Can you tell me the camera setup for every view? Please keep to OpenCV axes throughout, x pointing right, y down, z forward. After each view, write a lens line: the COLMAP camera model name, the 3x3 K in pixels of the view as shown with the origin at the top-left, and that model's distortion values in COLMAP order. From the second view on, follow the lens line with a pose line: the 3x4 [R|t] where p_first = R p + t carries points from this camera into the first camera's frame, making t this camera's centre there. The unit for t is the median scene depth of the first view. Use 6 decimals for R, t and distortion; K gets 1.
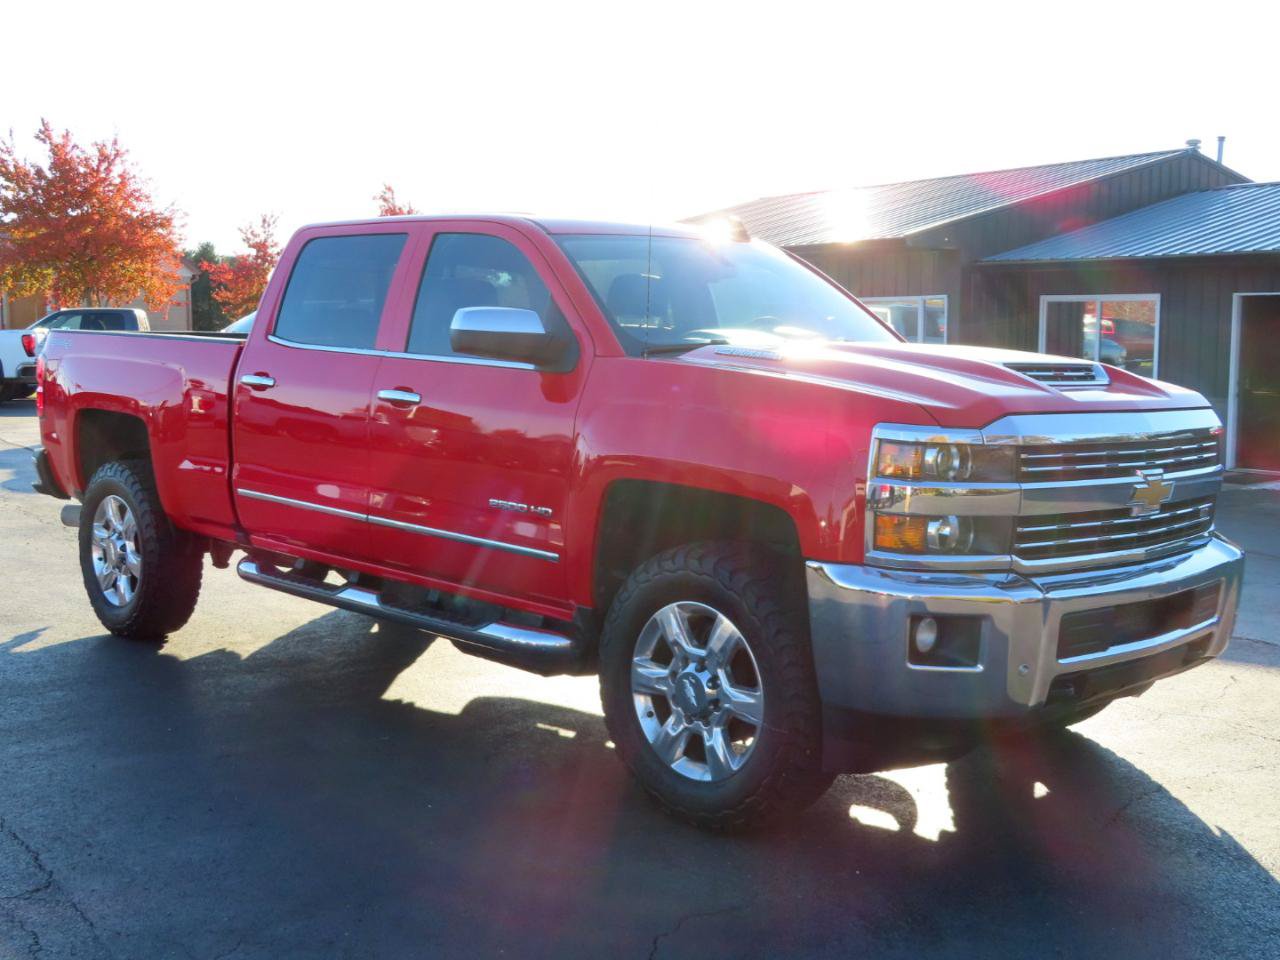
lens RADIAL K [[1489.4, 0, 645.1], [0, 1489.4, 483.5], [0, 0, 1]] dist [-0.020782, -0.021184]
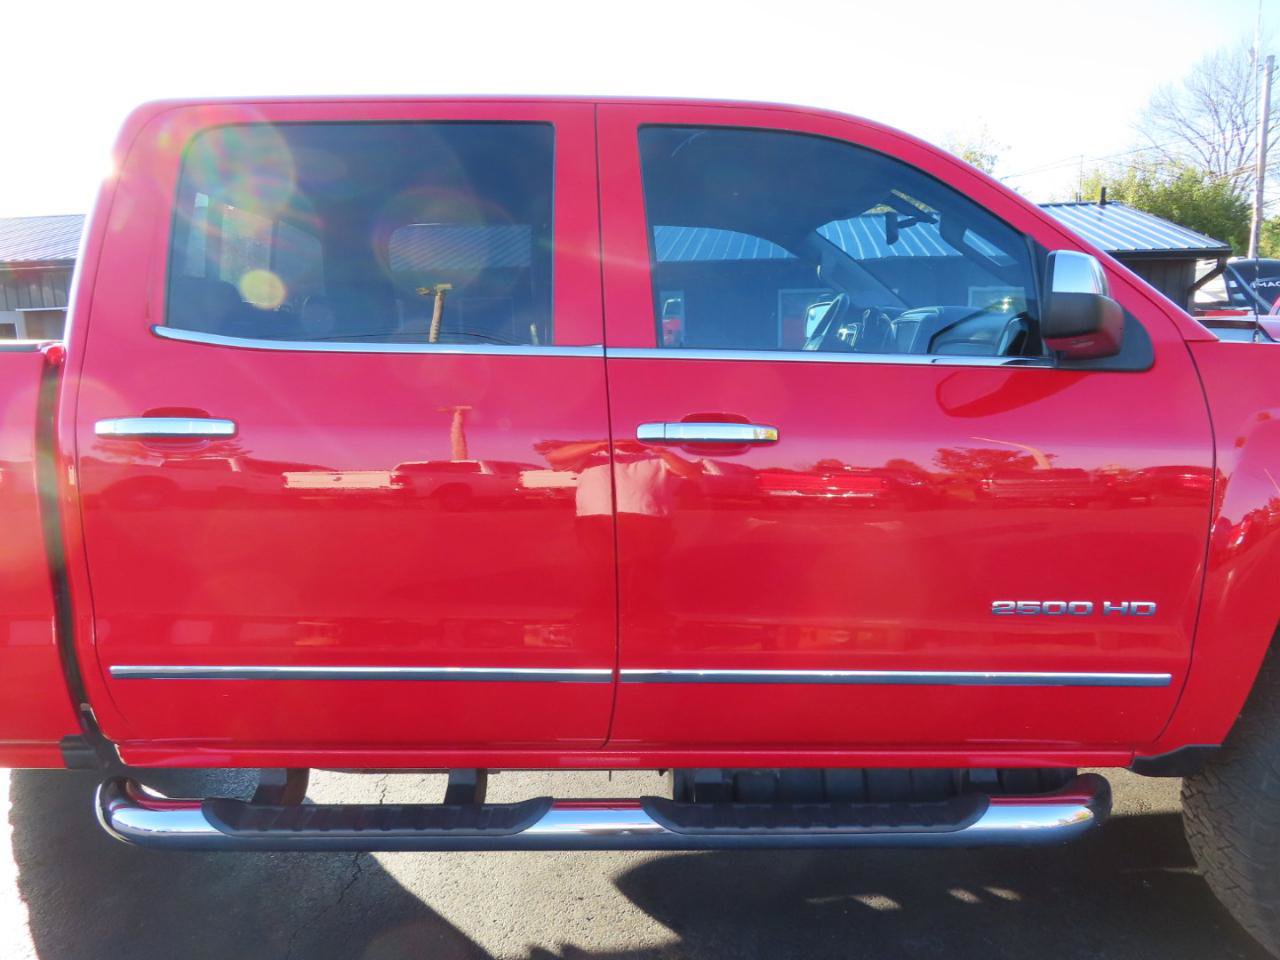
lens RADIAL K [[919.5, 0, 635.5], [0, 919.5, 480.3], [0, 0, 1]] dist [-0.002830, 0.003228]
pose [[0.695882, -0.130473, 0.706205, -0.391272], [0.089423, 0.991447, 0.095057, -0.071868], [-0.712567, -0.002997, 0.701598, 0.757282]]
